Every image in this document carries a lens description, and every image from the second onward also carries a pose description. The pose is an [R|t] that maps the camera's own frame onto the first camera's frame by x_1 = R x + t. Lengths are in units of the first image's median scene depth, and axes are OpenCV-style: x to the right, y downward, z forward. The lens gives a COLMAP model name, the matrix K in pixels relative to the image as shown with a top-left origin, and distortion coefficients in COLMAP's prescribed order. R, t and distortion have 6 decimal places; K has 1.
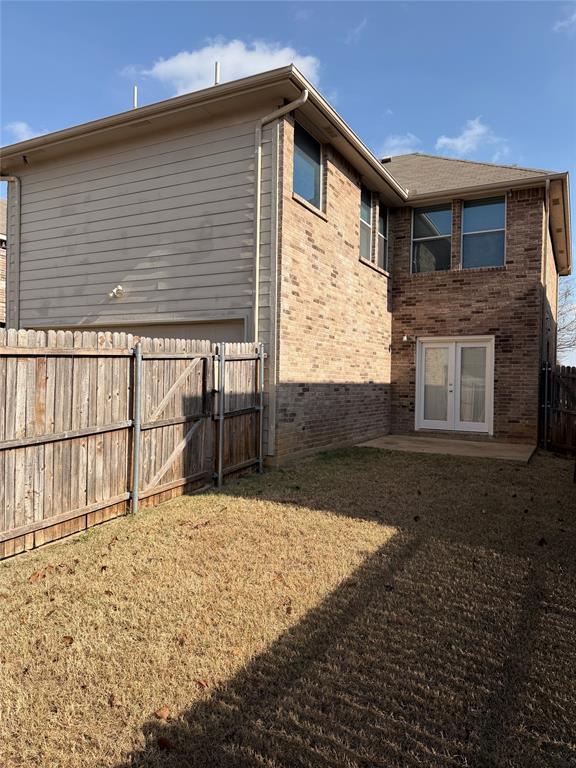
lens RADIAL K [[535.2, 0, 287.9], [0, 535.2, 381.3], [0, 0, 1]] dist [-0.002405, -0.004280]
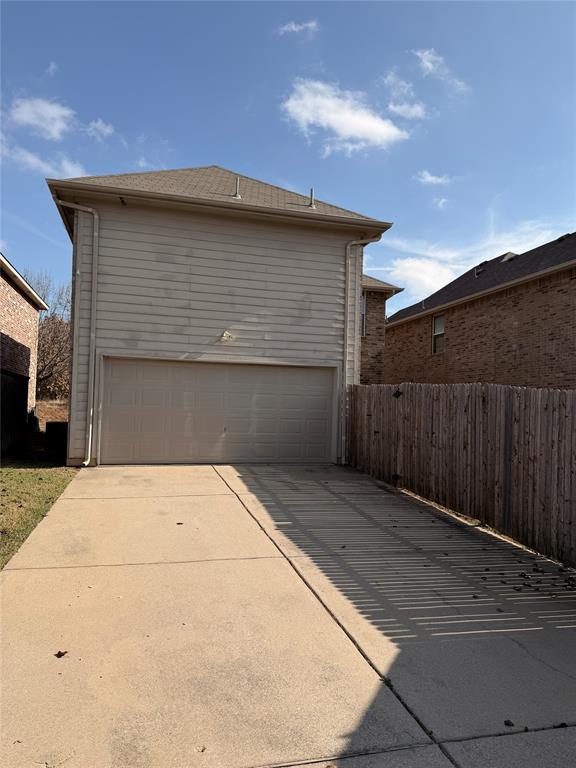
lens RADIAL K [[535.2, 0, 285.7], [0, 535.2, 386.9], [0, 0, 1]] dist [-0.002405, -0.004280]
pose [[0.730581, 0.030210, 0.682157, -1.110552], [-0.006186, 0.999273, -0.037629, -0.002535], [-0.682798, 0.023271, 0.730236, -0.010055]]
